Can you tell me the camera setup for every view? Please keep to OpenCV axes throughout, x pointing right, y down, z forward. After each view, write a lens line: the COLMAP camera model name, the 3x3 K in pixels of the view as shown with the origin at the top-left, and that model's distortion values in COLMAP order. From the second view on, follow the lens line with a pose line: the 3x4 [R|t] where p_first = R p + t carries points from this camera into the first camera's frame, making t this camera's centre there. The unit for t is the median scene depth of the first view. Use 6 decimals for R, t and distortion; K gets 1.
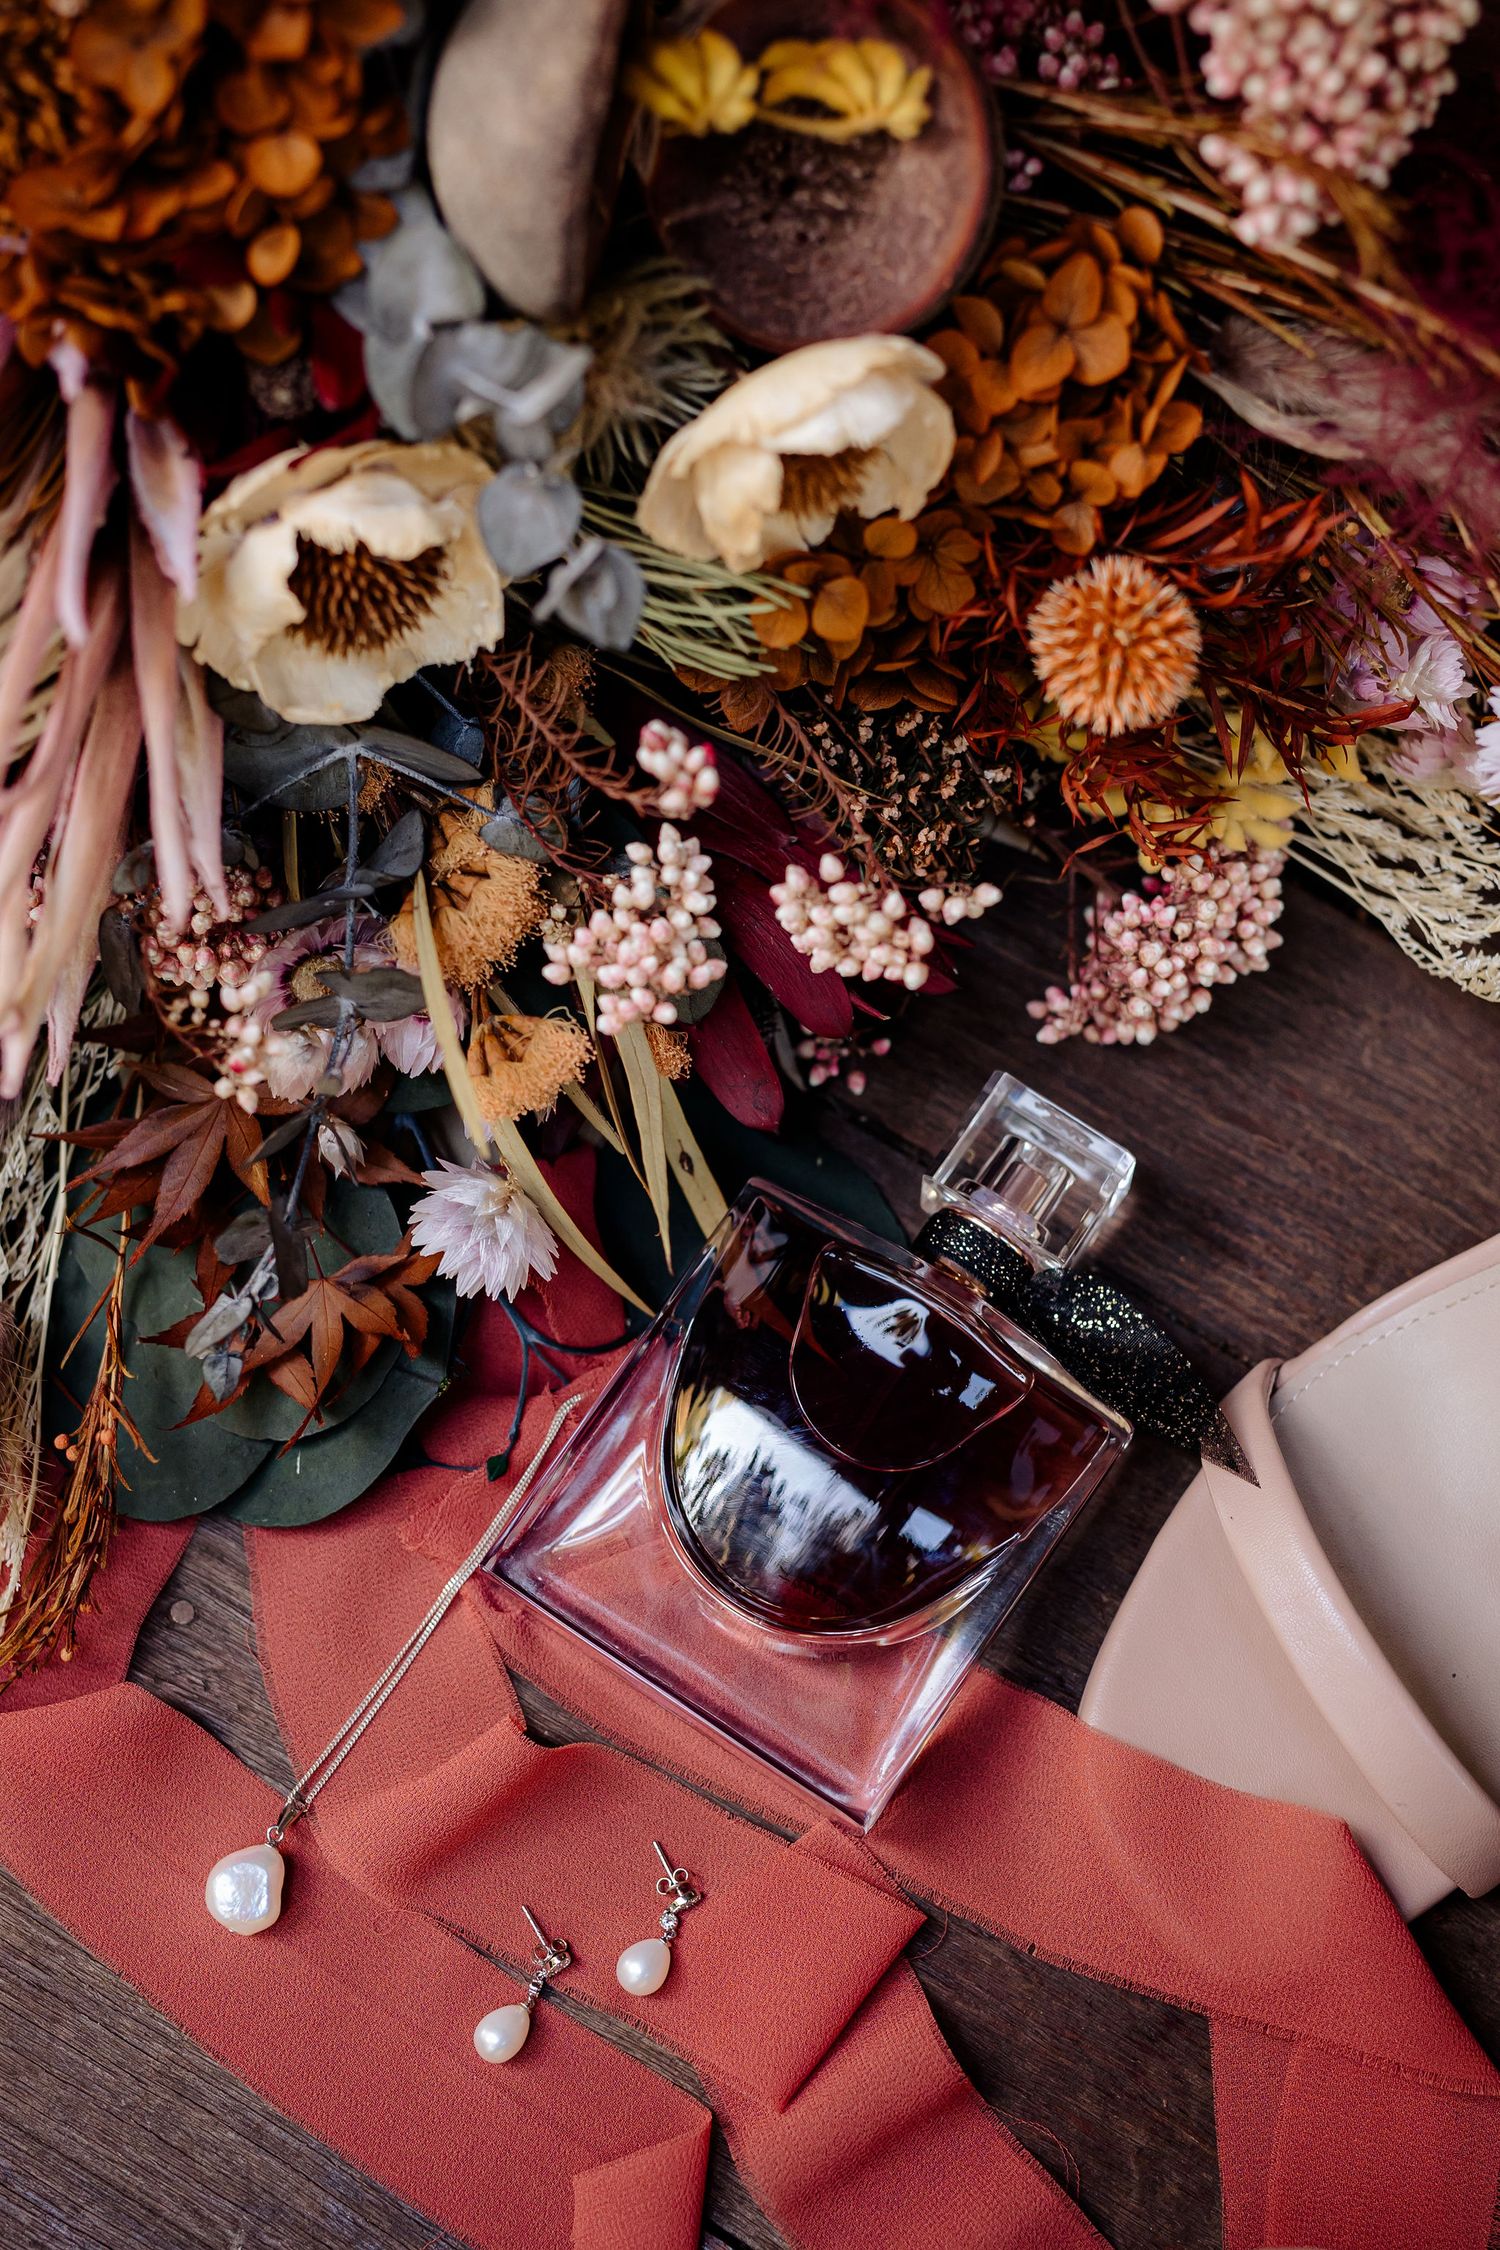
lens RADIAL K [[3945.7, 0, 752.0], [0, 3945.7, 1137.7], [0, 0, 1]] dist [0.018758, 0.000000]
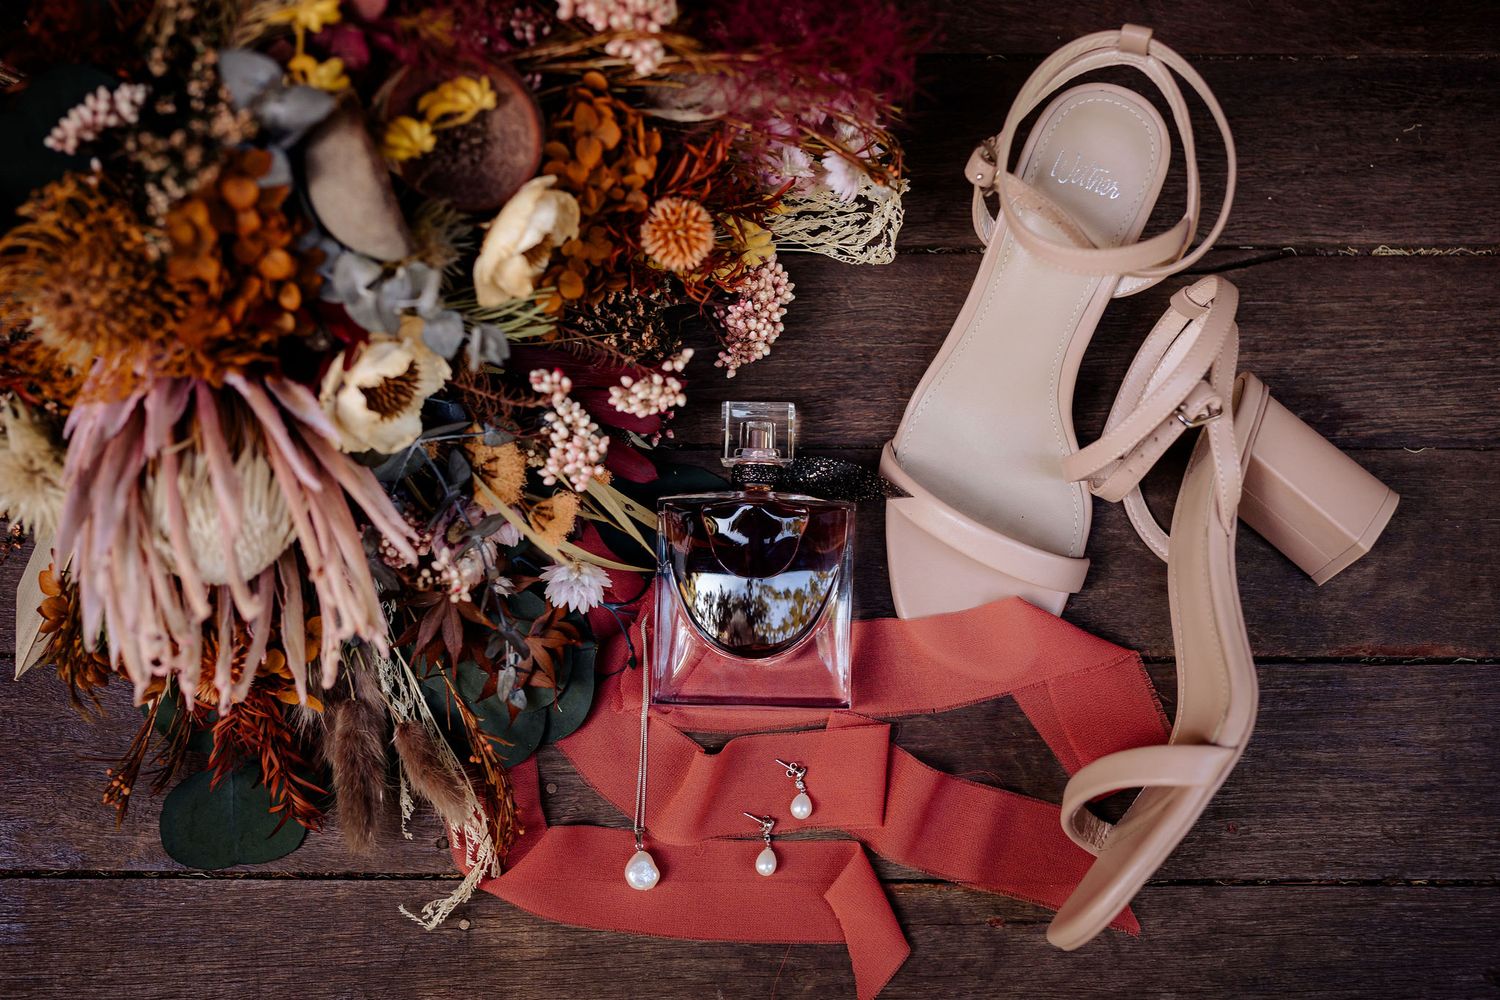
lens RADIAL K [[2067.2, 0, 755.8], [0, 2067.2, 496.0], [0, 0, 1]] dist [0.024303, 0.000000]
pose [[0.840401, -0.539036, 0.056270, -0.020487], [0.529389, 0.838701, 0.127778, -0.122565], [-0.116071, -0.077596, 0.990205, -0.216796]]
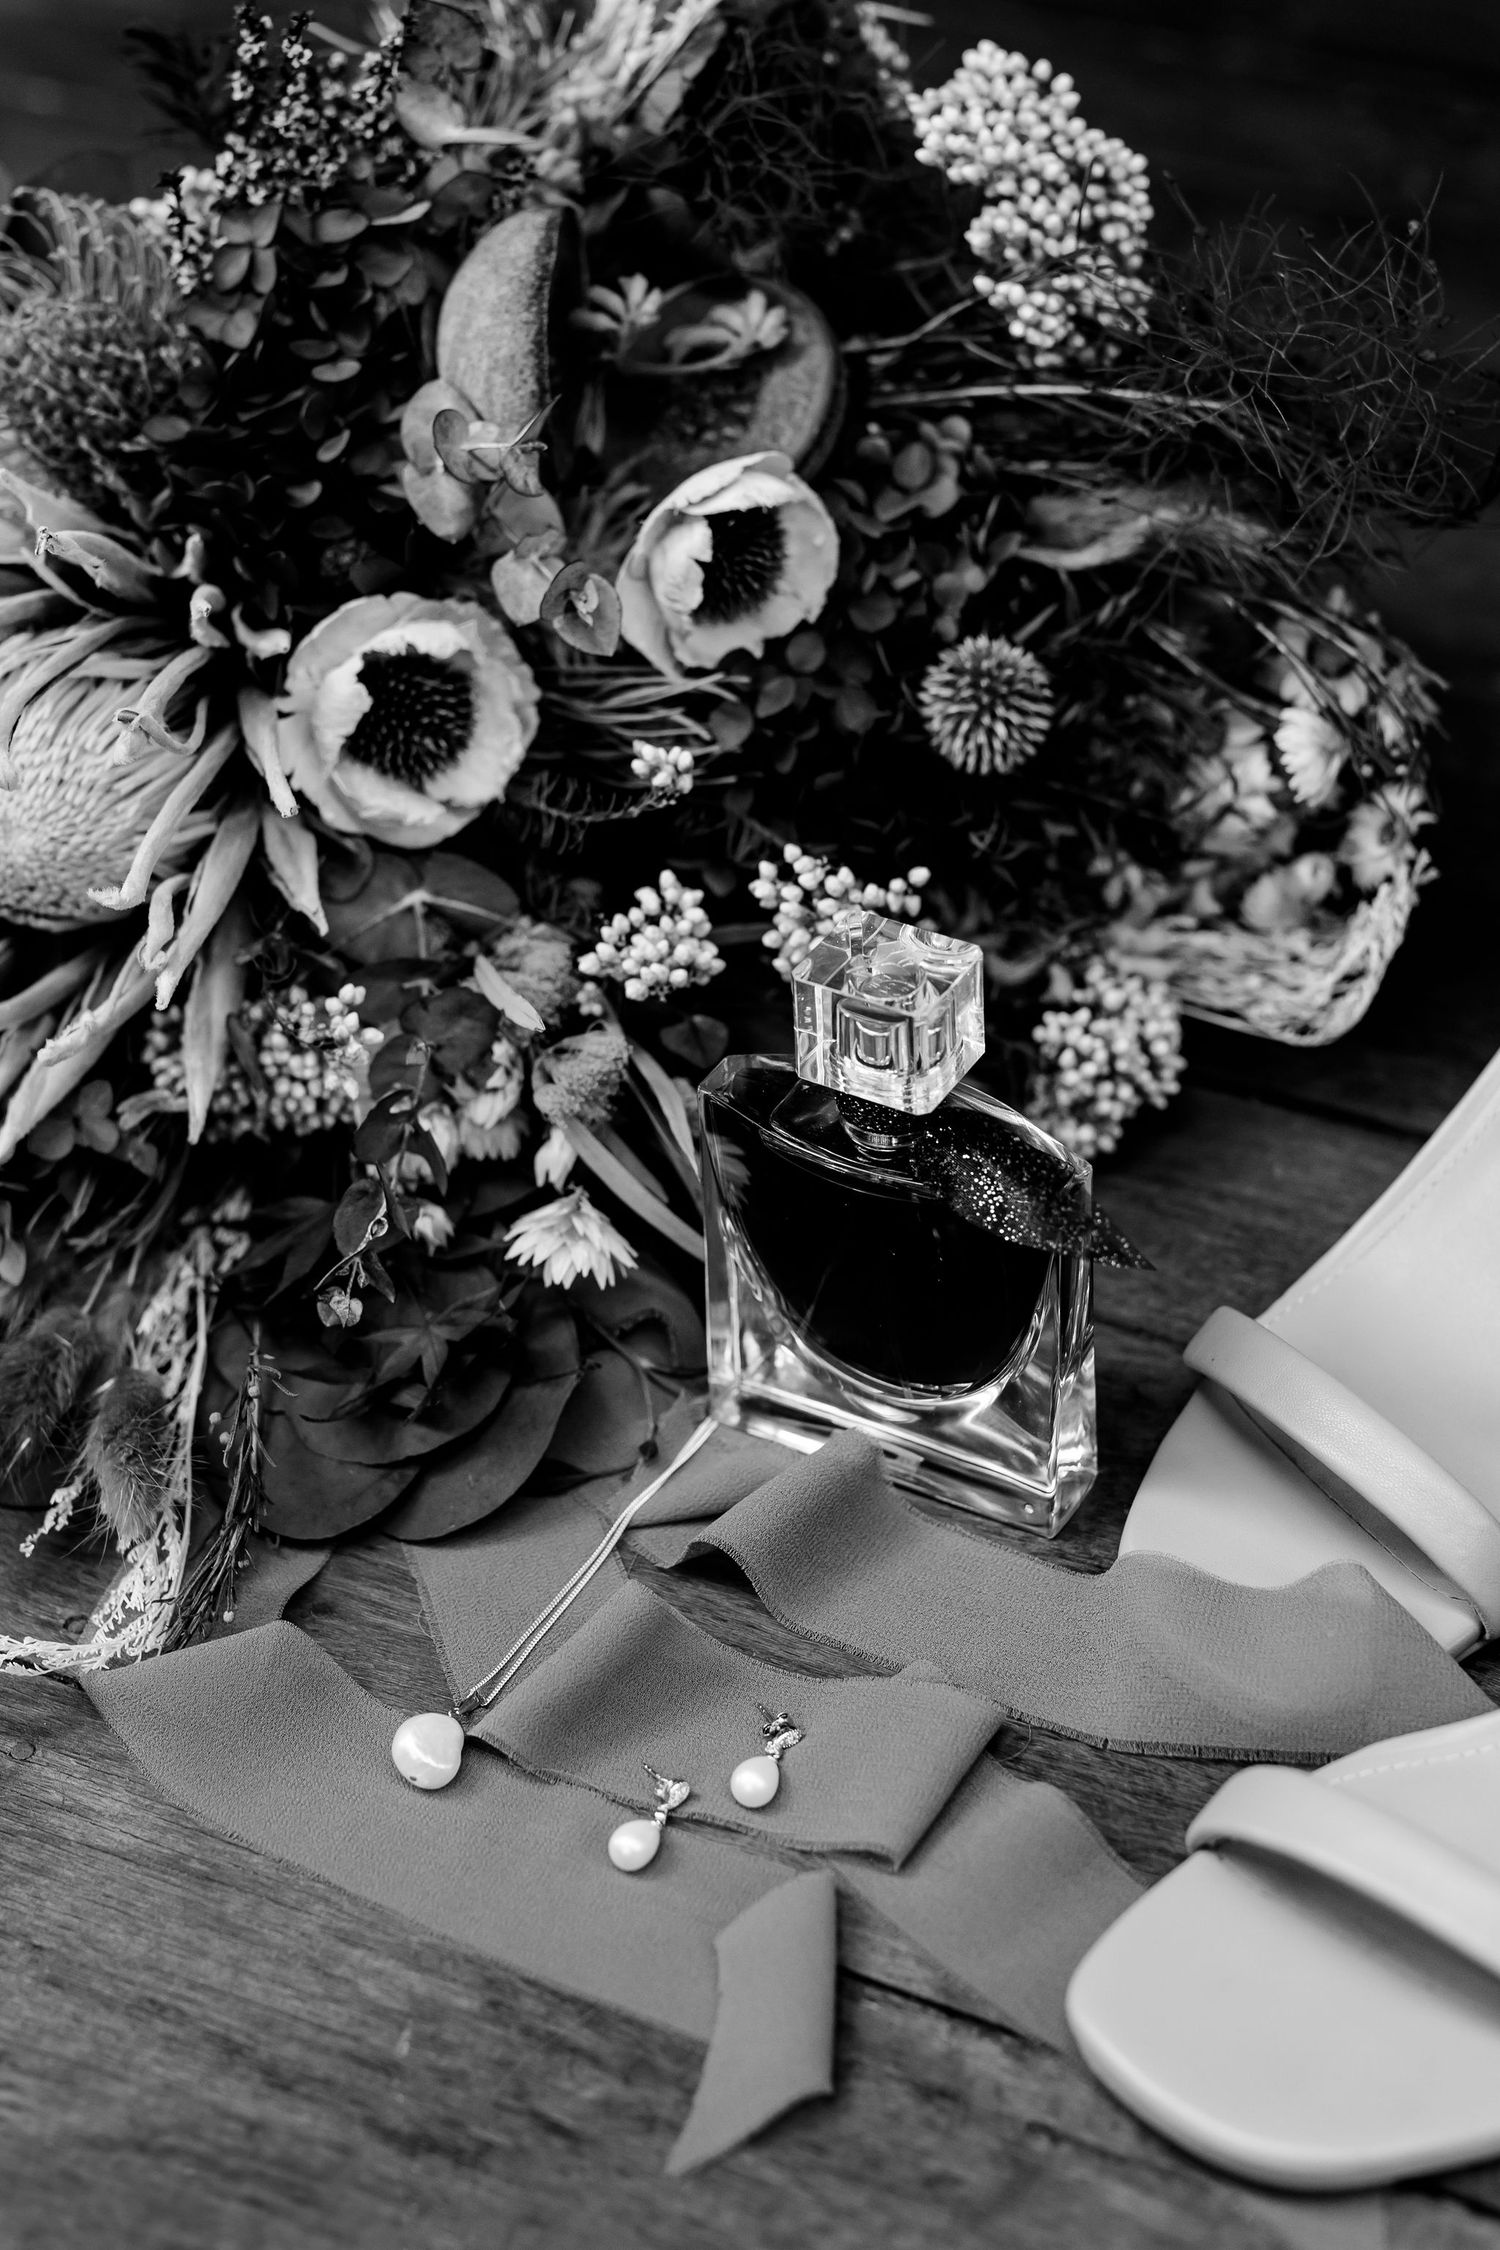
lens RADIAL K [[3945.7, 0, 742.3], [0, 3945.7, 1040.1], [0, 0, 1]] dist [0.018758, 0.000000]
pose [[0.991945, -0.124595, 0.022846, -0.031808], [0.114400, 0.803709, -0.583921, 0.702887], [0.054392, 0.581831, 0.811489, -0.007436]]
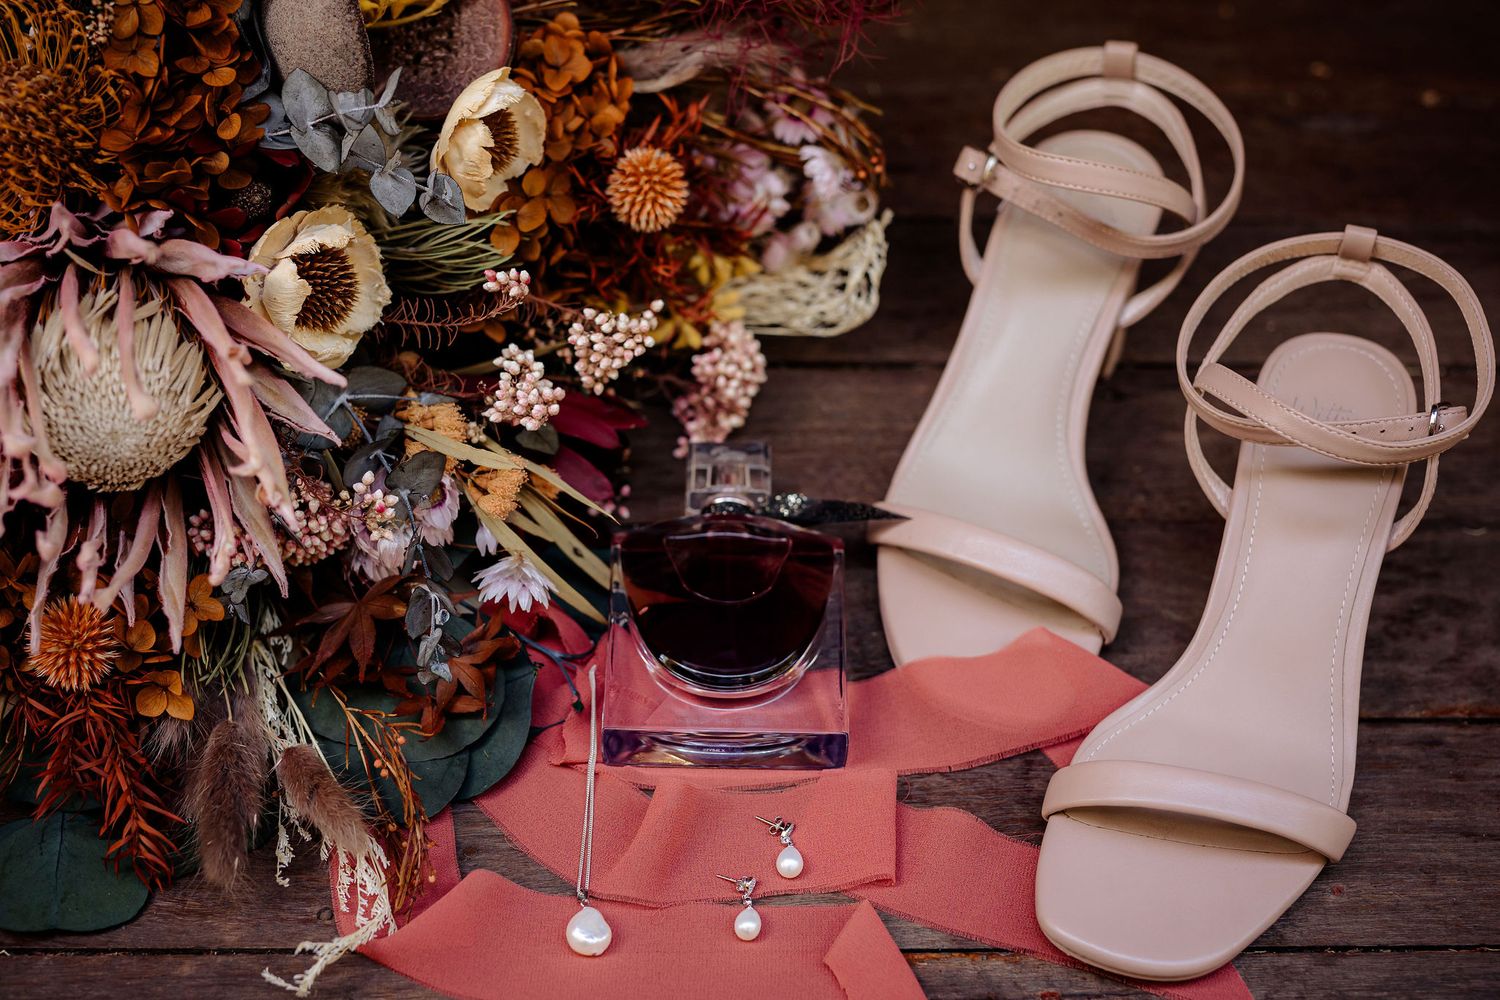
lens RADIAL K [[2299.1, 0, 731.2], [0, 2299.1, 520.9], [0, 0, 1]] dist [0.034915, 0.000000]
pose [[0.830256, -0.415026, 0.372060, -0.398321], [0.533844, 0.784036, -0.316700, 0.424278], [-0.160270, 0.461564, 0.872509, -0.015521]]
